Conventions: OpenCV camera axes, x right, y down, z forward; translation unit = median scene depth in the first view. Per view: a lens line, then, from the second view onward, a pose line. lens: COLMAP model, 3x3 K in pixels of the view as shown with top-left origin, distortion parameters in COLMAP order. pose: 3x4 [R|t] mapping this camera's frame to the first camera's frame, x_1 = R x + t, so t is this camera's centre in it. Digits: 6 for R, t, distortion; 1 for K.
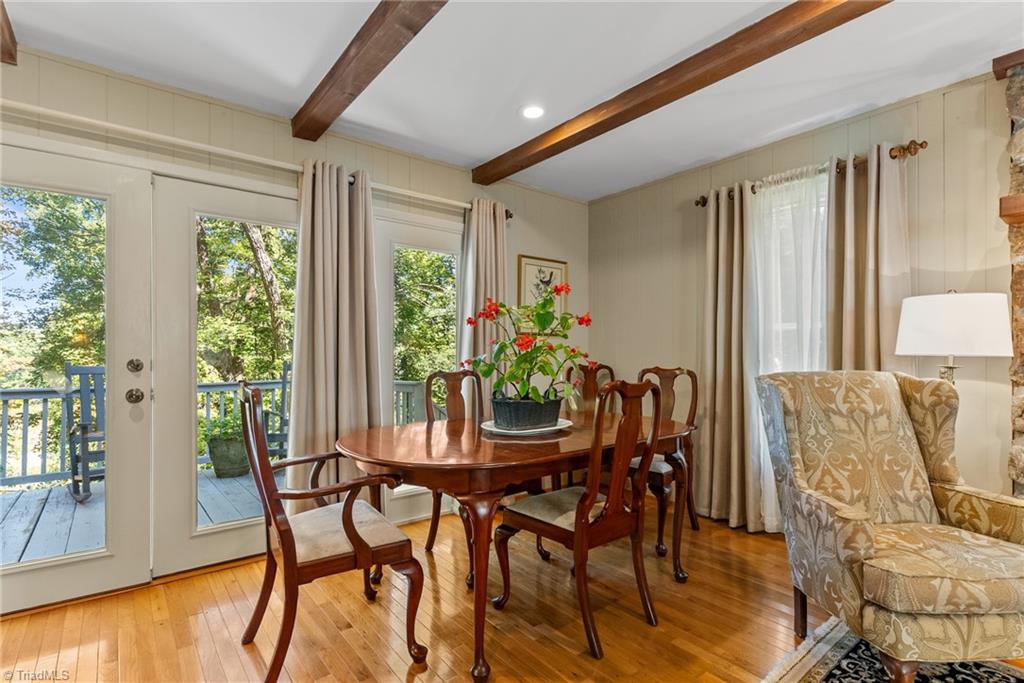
lens RADIAL K [[492.6, 0, 503.4], [0, 492.6, 355.9], [0, 0, 1]] dist [0.000236, -0.000806]
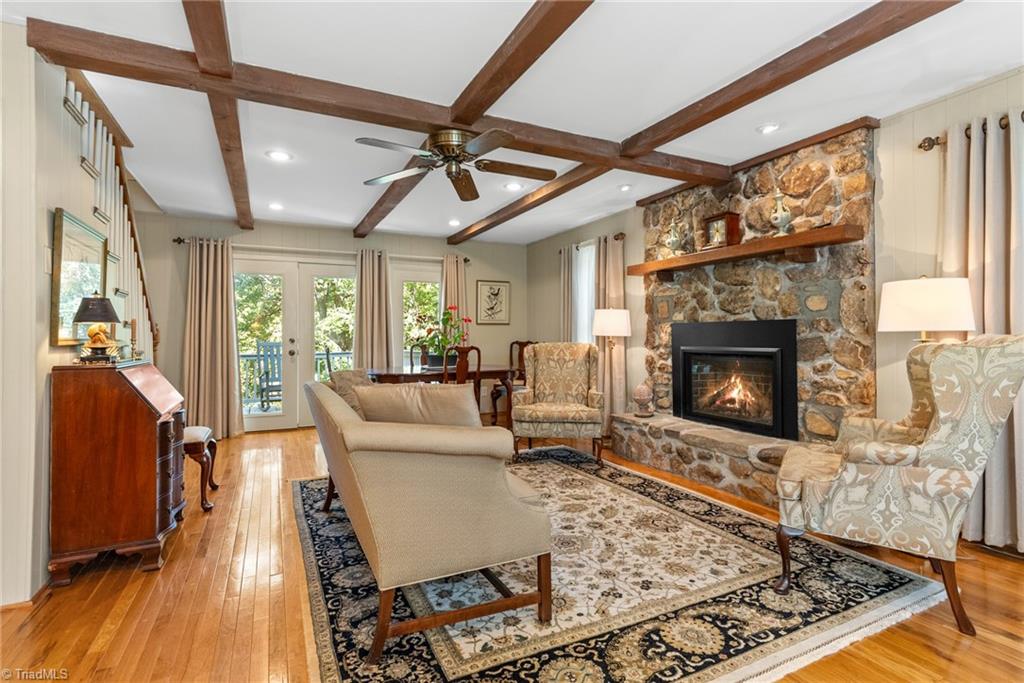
lens RADIAL K [[492.6, 0, 509.4], [0, 492.6, 334.8], [0, 0, 1]] dist [0.000236, -0.000806]
pose [[0.977630, -0.004216, -0.210291, 0.982315], [0.004211, 0.999991, -0.000472, -0.006288], [0.210291, -0.000424, 0.977639, -1.387684]]
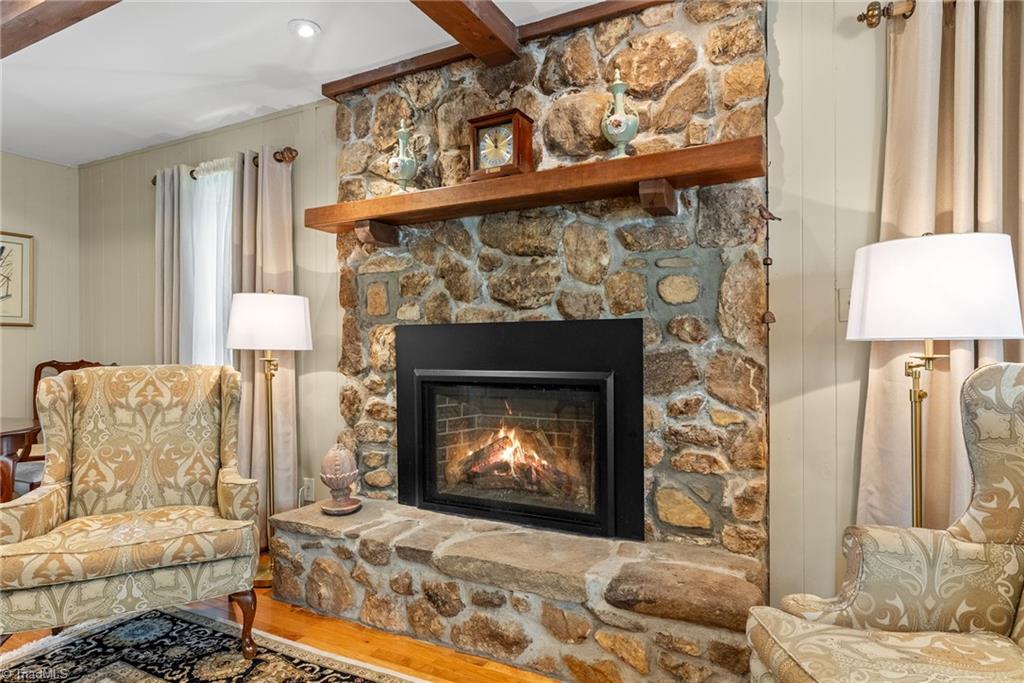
lens RADIAL K [[585.9, 0, 514.7], [0, 585.9, 348.1], [0, 0, 1]] dist [0.004935, -0.001162]
pose [[0.913203, -0.004524, 0.407480, 0.925388], [0.004147, 0.999990, 0.001809, -0.004106], [-0.407484, 0.000038, 0.913212, -0.437640]]
